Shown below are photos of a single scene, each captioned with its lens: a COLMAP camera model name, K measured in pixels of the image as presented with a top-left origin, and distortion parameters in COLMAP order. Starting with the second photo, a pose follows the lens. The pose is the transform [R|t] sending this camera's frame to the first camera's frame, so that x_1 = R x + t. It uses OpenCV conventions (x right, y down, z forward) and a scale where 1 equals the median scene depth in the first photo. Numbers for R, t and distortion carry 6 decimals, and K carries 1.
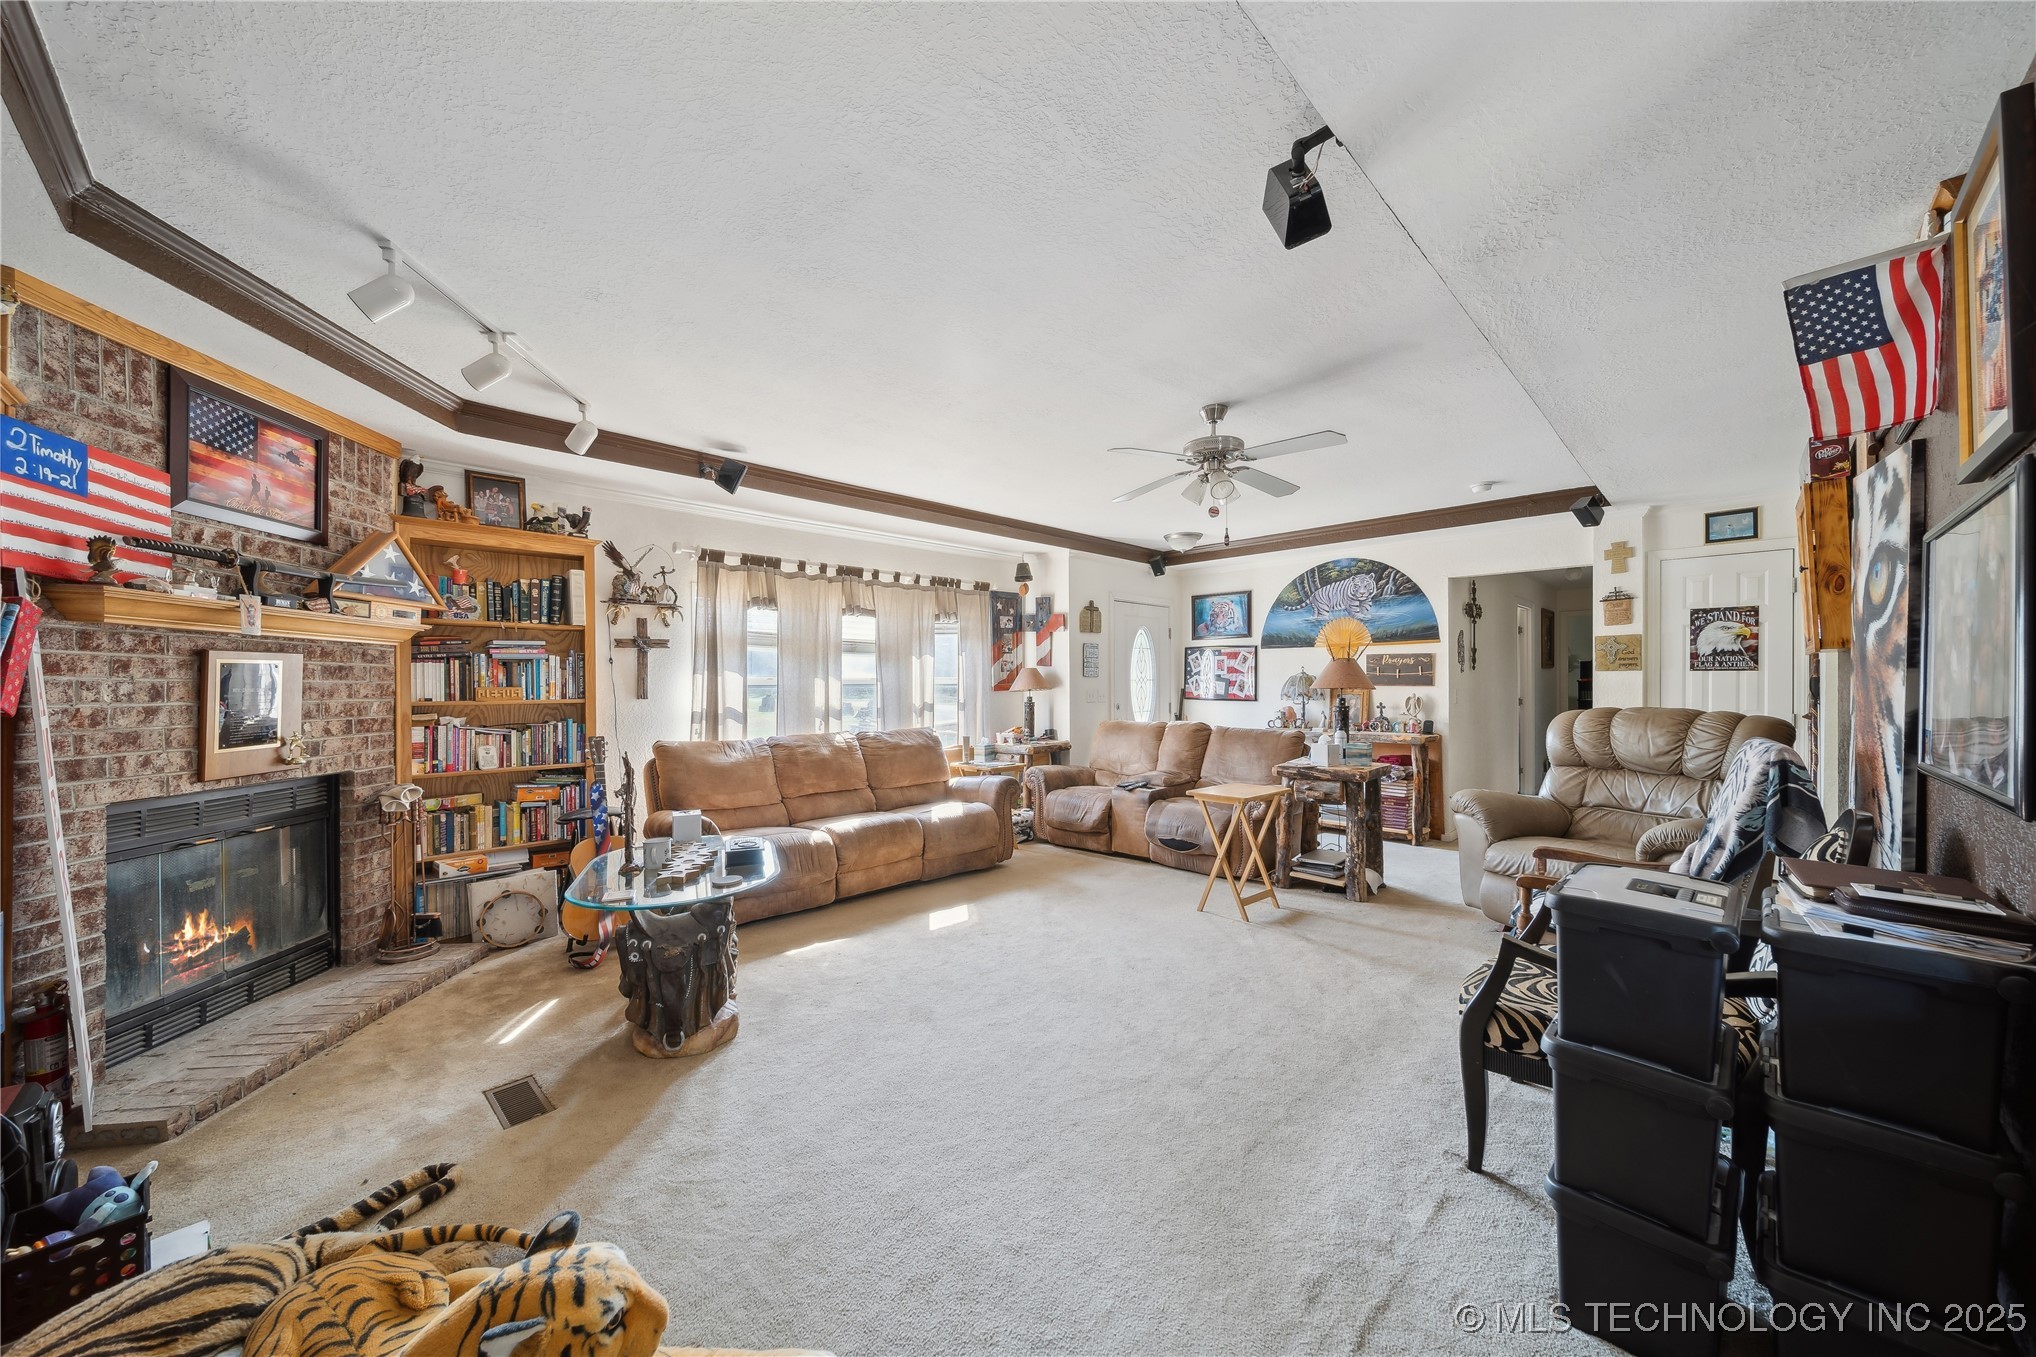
lens RADIAL K [[737.3, 0, 1019.8], [0, 737.3, 685.3], [0, 0, 1]] dist [-0.002498, -0.000077]
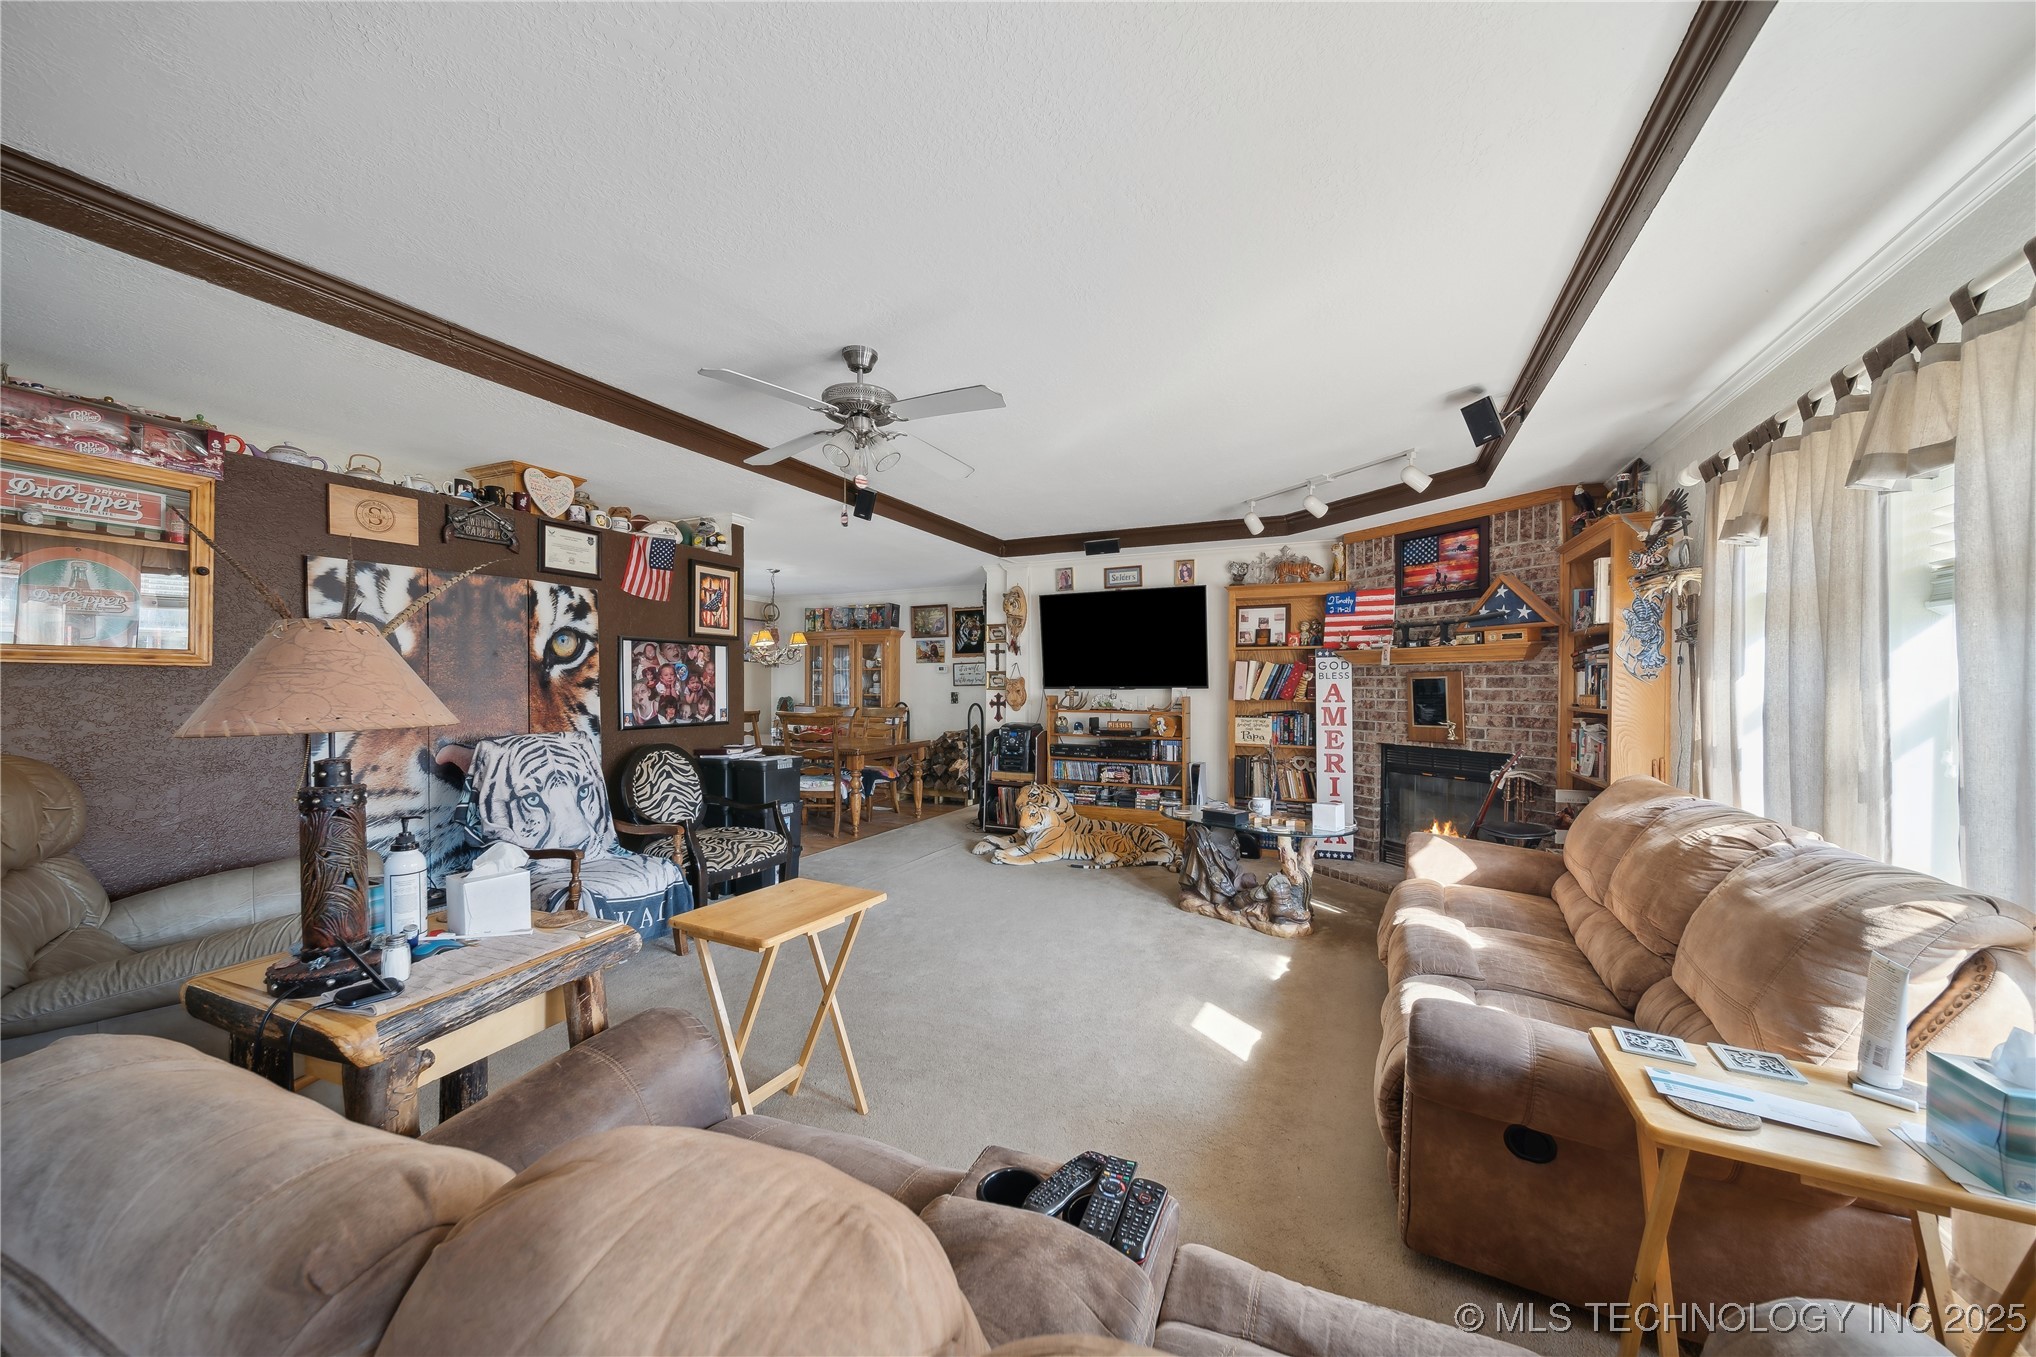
lens RADIAL K [[737.3, 0, 1026.2], [0, 737.3, 682.2], [0, 0, 1]] dist [-0.002498, -0.000077]
pose [[-0.941937, 0.006323, -0.335729, 0.420630], [0.007328, 0.999972, -0.001727, -0.023003], [0.335709, -0.004087, -0.941957, 2.129801]]
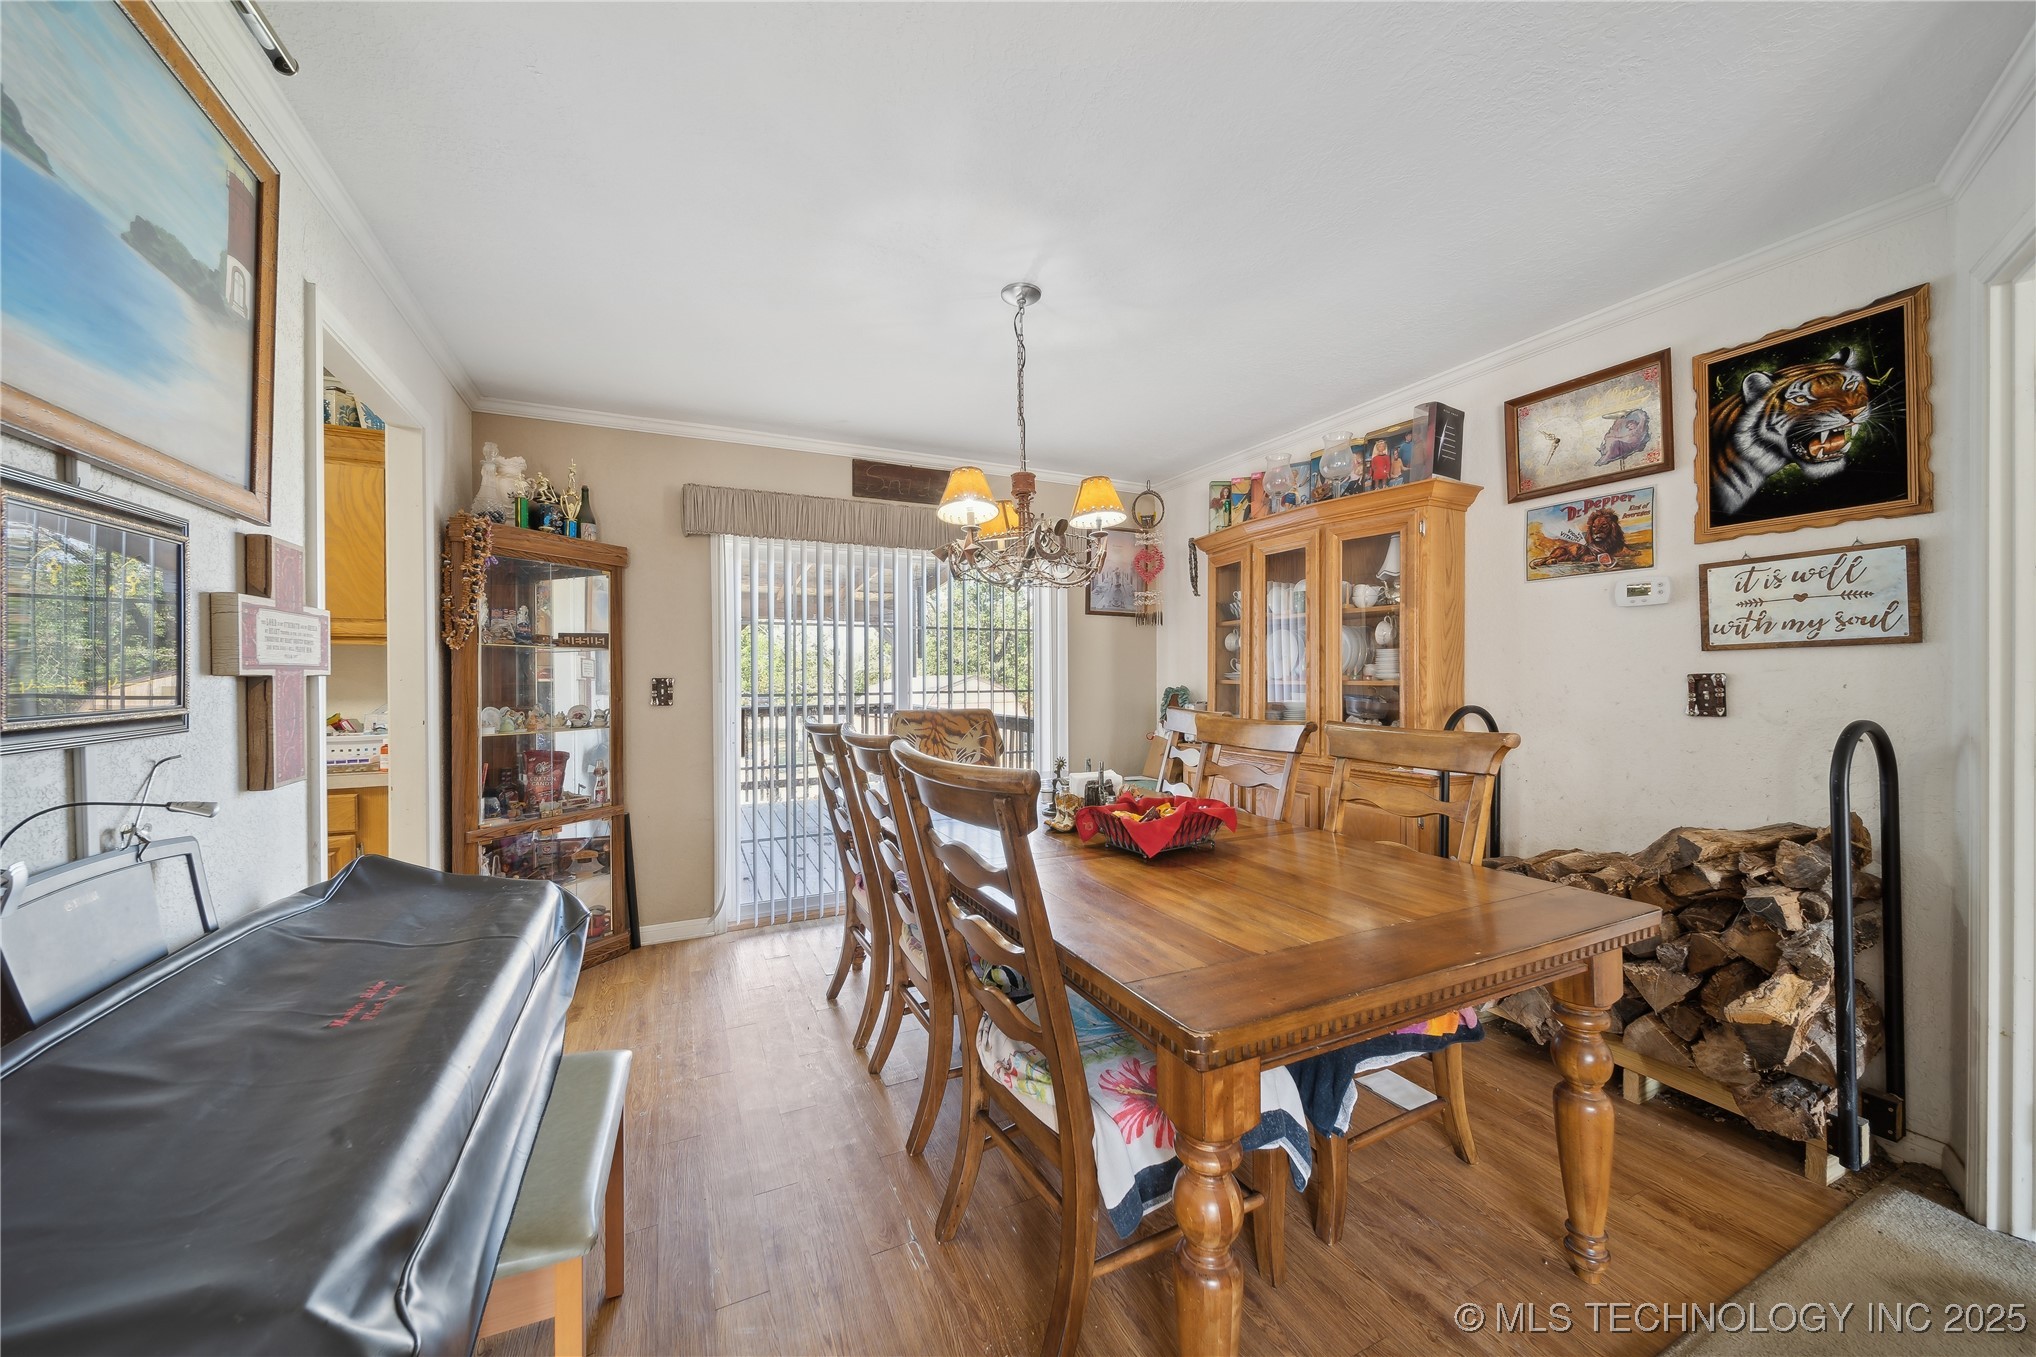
lens RADIAL K [[737.3, 0, 1024.0], [0, 737.3, 680.0], [0, 0, 1]] dist [-0.002498, -0.000077]
pose [[-0.943486, 0.005897, 0.331361, 0.203533], [0.005771, 0.999982, -0.001366, 0.002866], [-0.331364, 0.000624, -0.943503, 0.742789]]
